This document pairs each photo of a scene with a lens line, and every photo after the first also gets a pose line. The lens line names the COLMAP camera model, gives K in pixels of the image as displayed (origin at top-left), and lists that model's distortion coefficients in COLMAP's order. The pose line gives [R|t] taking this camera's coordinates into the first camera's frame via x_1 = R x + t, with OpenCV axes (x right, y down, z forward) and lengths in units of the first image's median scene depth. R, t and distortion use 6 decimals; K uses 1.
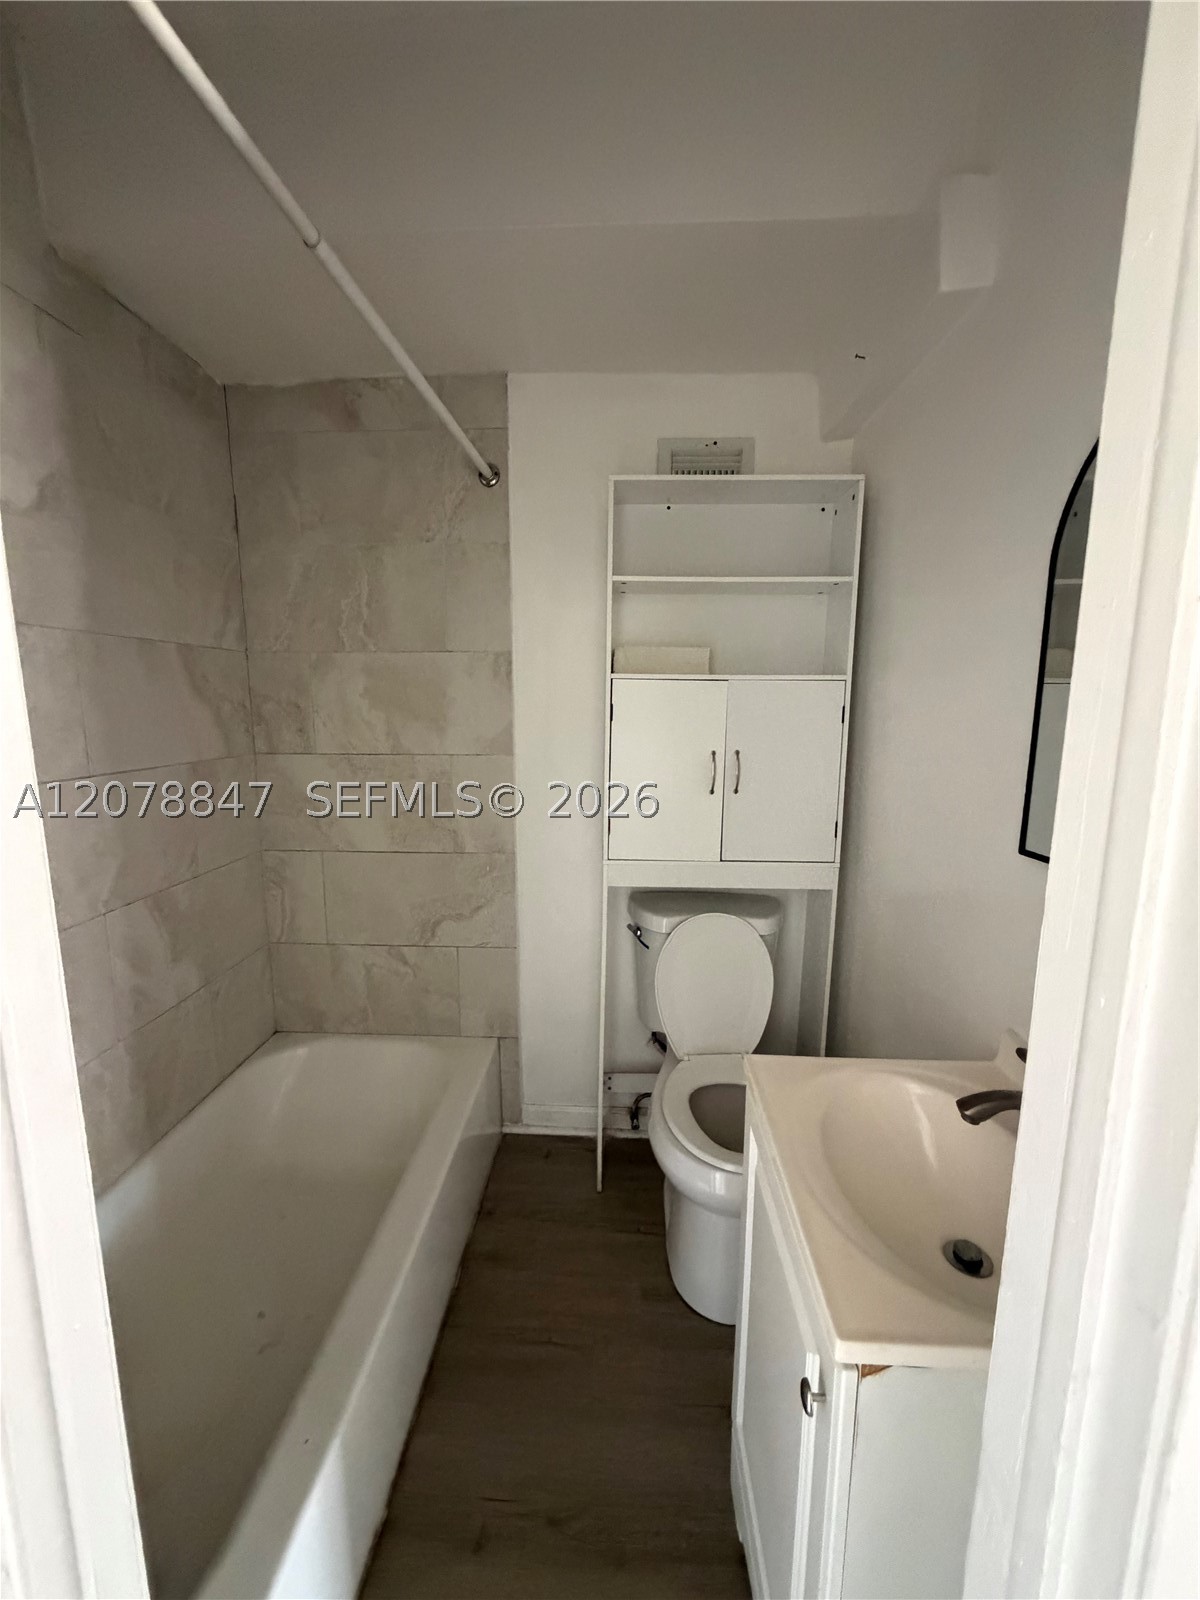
lens RADIAL K [[635.4, 0, 599.2], [0, 635.4, 794.6], [0, 0, 1]] dist [-0.002227, 0.000218]
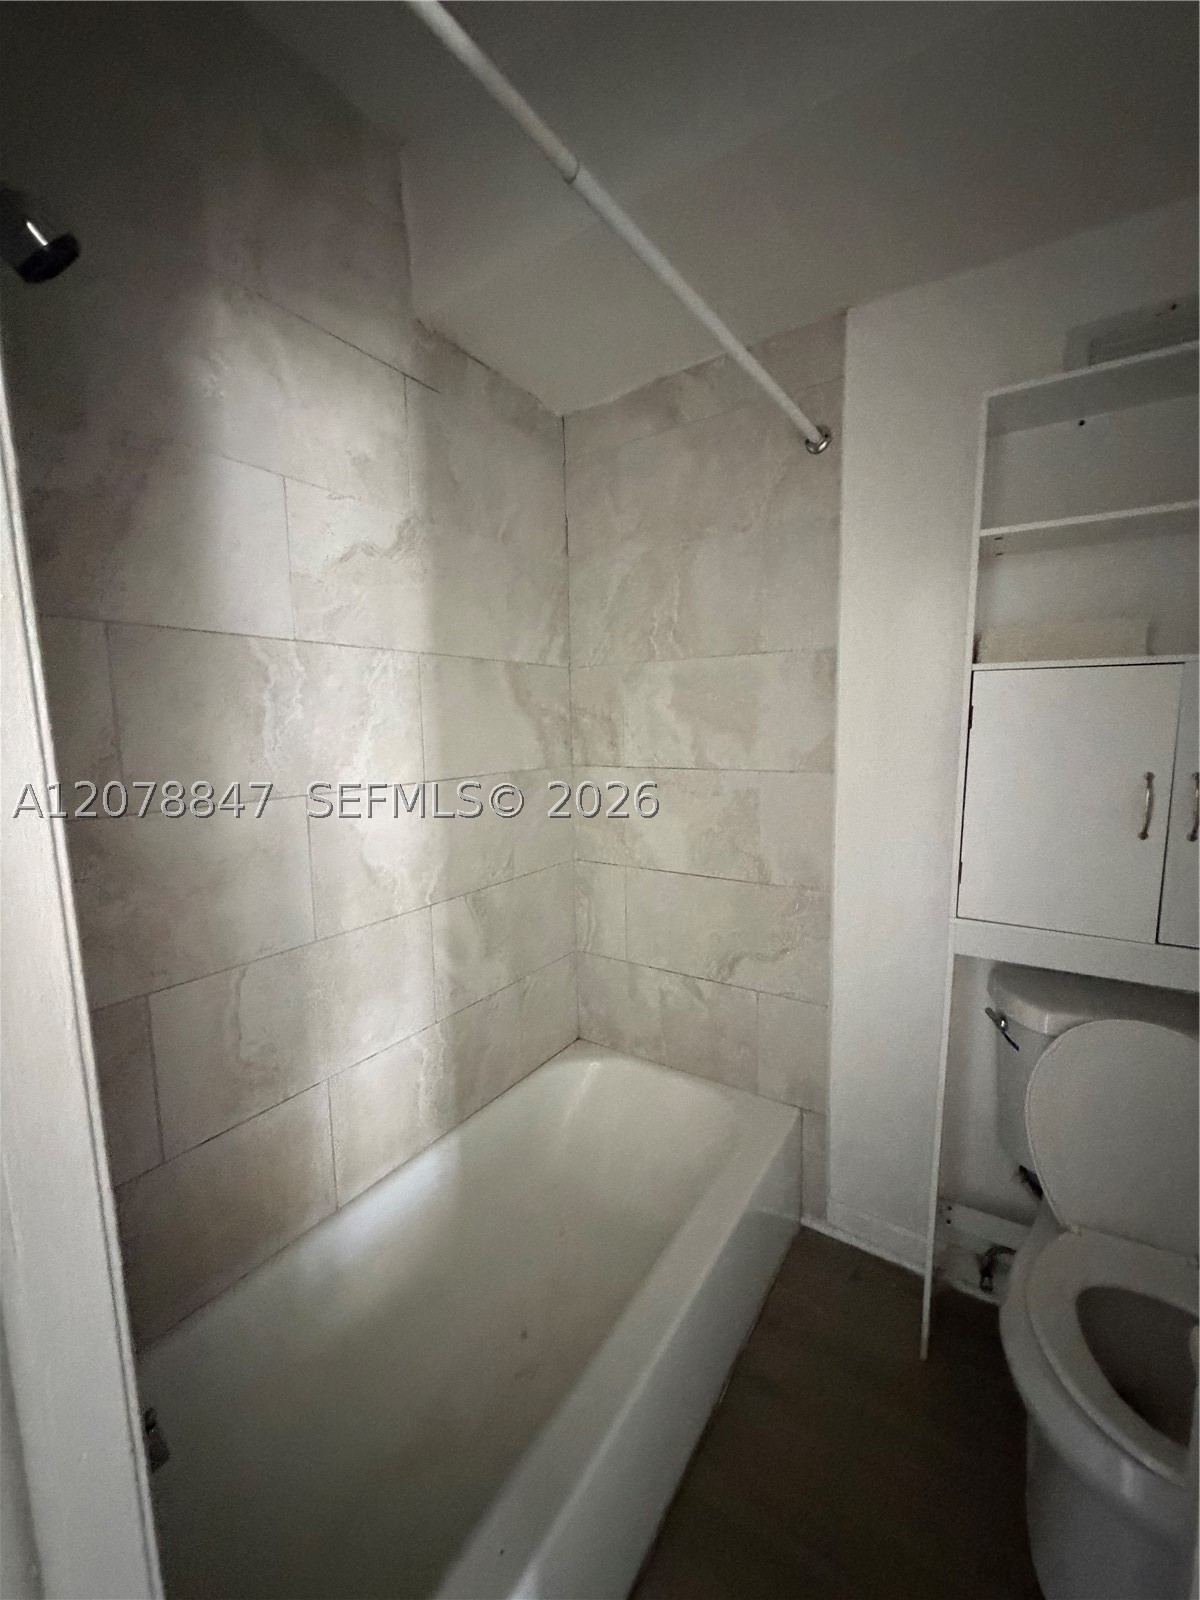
lens RADIAL K [[635.4, 0, 599.2], [0, 635.4, 794.6], [0, 0, 1]] dist [-0.002227, 0.000218]
pose [[0.857967, 0.041903, -0.511994, 0.027308], [-0.055607, 0.998387, -0.011470, -0.007747], [0.510687, 0.038311, 0.858913, 0.142656]]
